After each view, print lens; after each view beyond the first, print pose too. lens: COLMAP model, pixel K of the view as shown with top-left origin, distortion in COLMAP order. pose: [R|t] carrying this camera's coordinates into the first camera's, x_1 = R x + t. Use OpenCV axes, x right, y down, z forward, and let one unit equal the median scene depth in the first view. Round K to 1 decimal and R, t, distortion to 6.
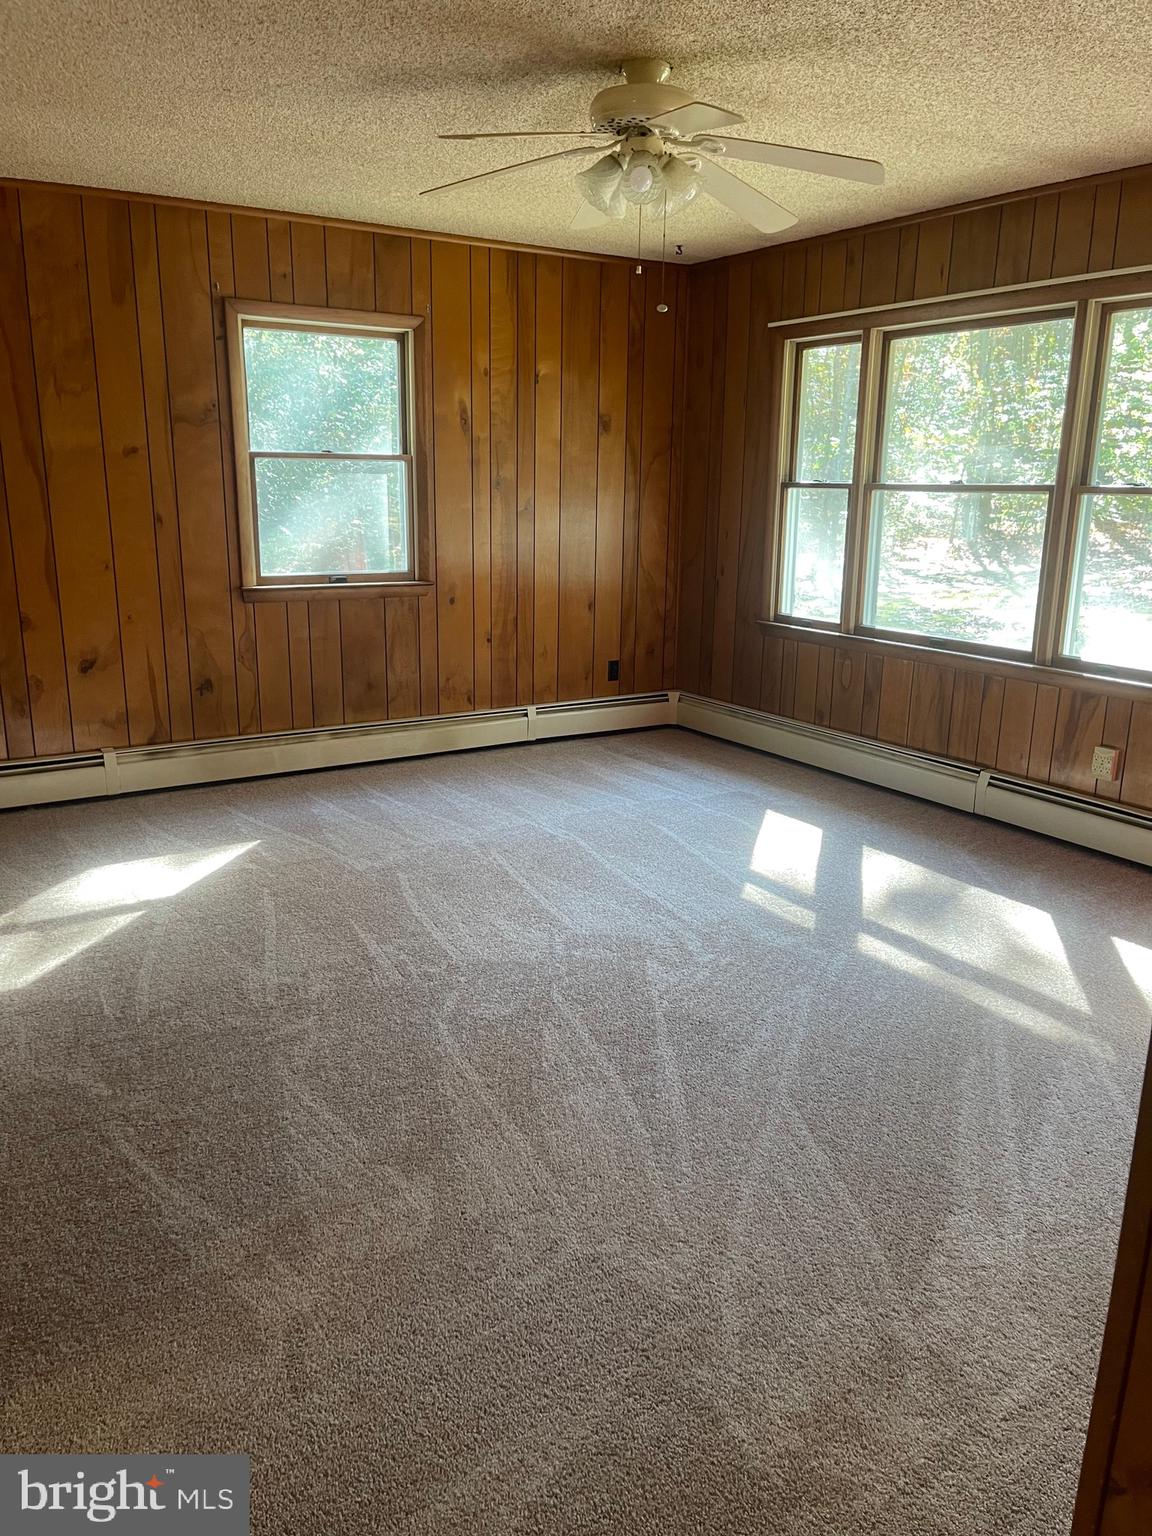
lens RADIAL K [[1156.1, 0, 570.2], [0, 1156.1, 770.0], [0, 0, 1]] dist [0.052177, -0.064254]
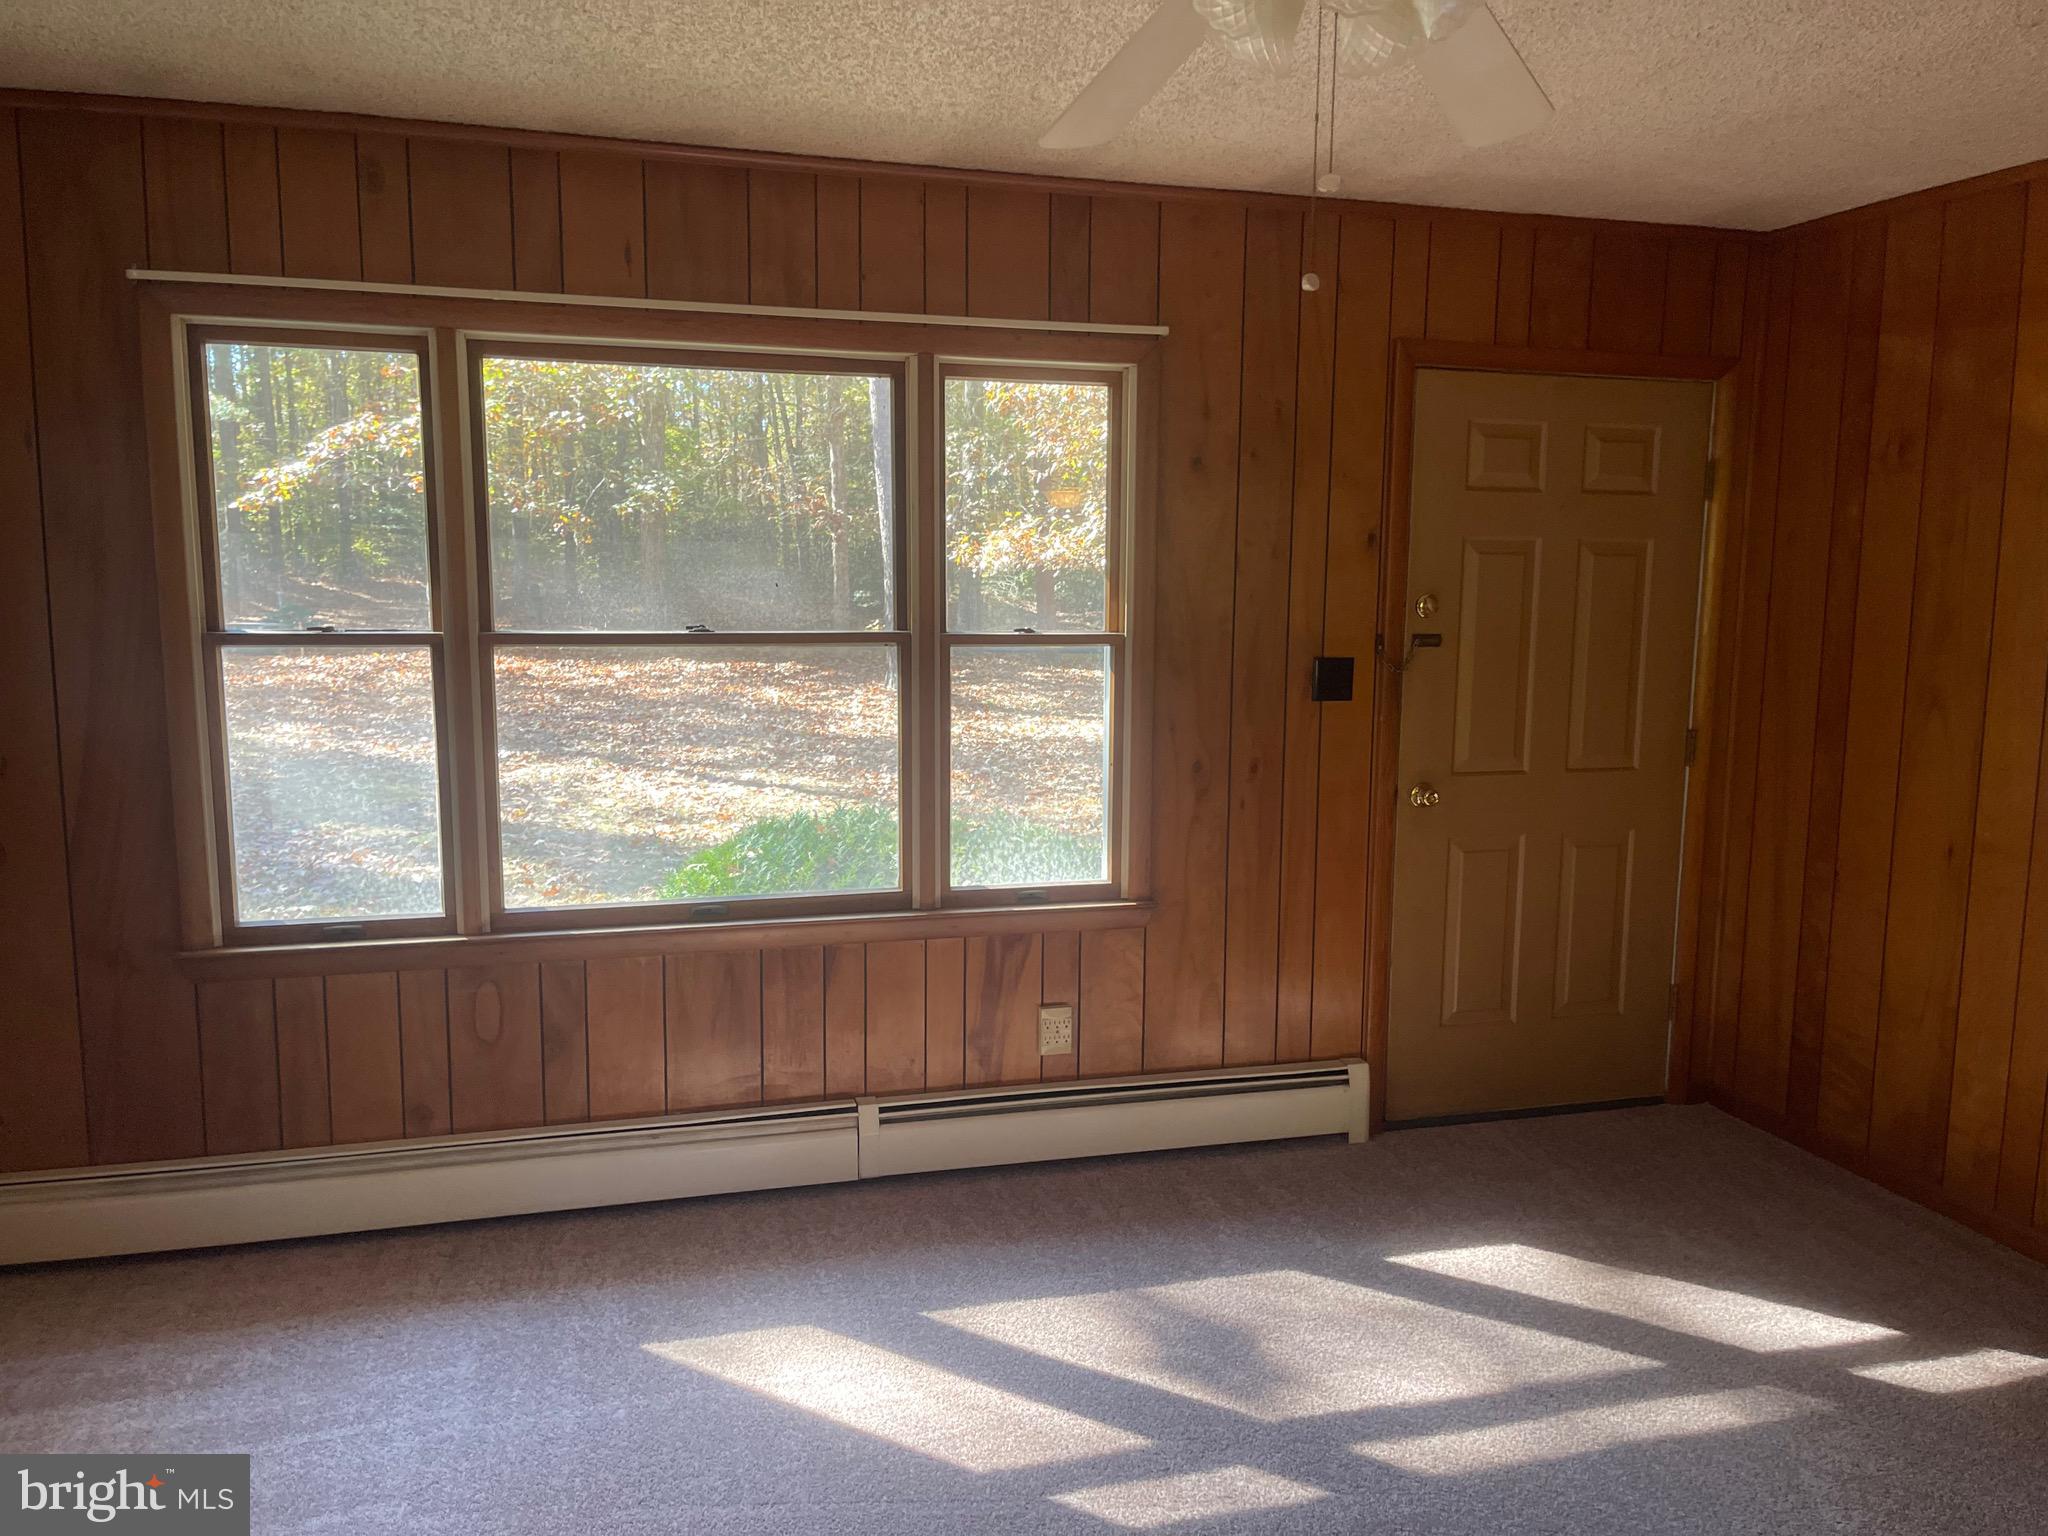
lens RADIAL K [[1541.4, 0, 1032.6], [0, 1541.4, 776.7], [0, 0, 1]] dist [0.052177, -0.064254]
pose [[0.286102, -0.131516, 0.949131, -0.354134], [0.233305, 0.970287, 0.064121, -0.197235], [-0.929362, 0.203092, 0.308284, 0.667697]]
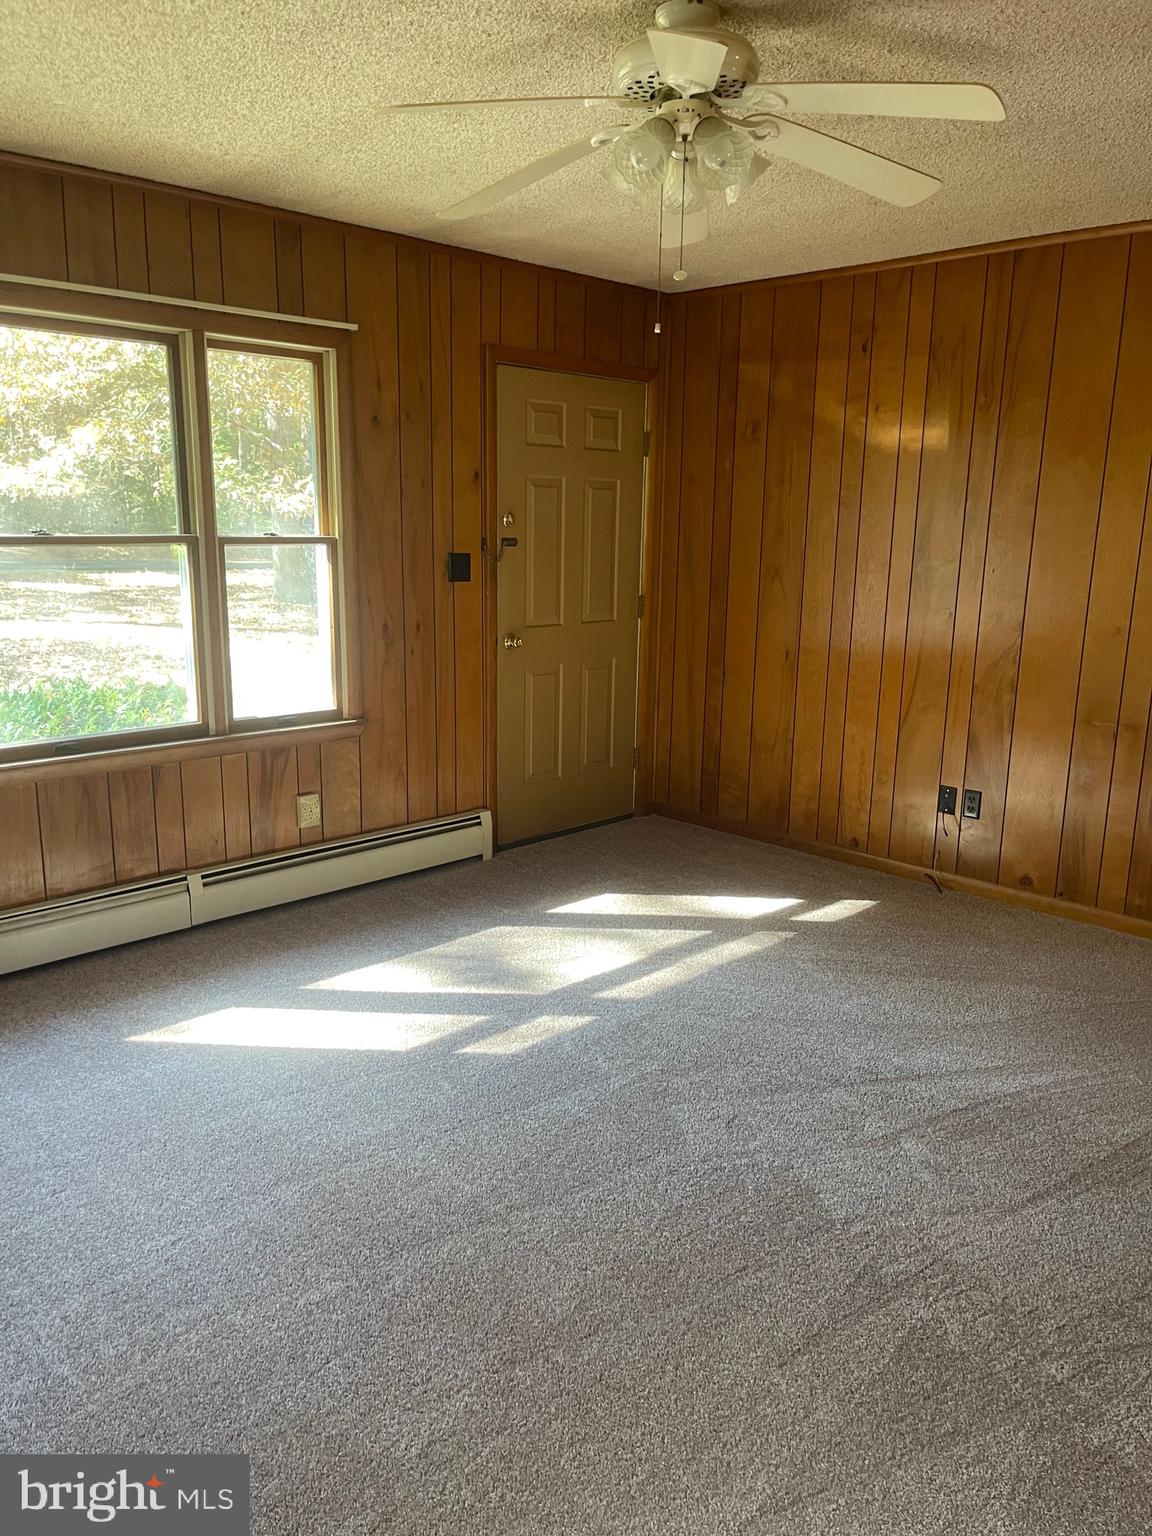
lens RADIAL K [[1156.1, 0, 569.8], [0, 1156.1, 775.7], [0, 0, 1]] dist [0.052177, -0.064254]
pose [[-0.208588, -0.227711, 0.951125, -0.497280], [0.228535, 0.934244, 0.273788, -0.240188], [-0.950927, 0.274475, -0.142832, 0.870125]]
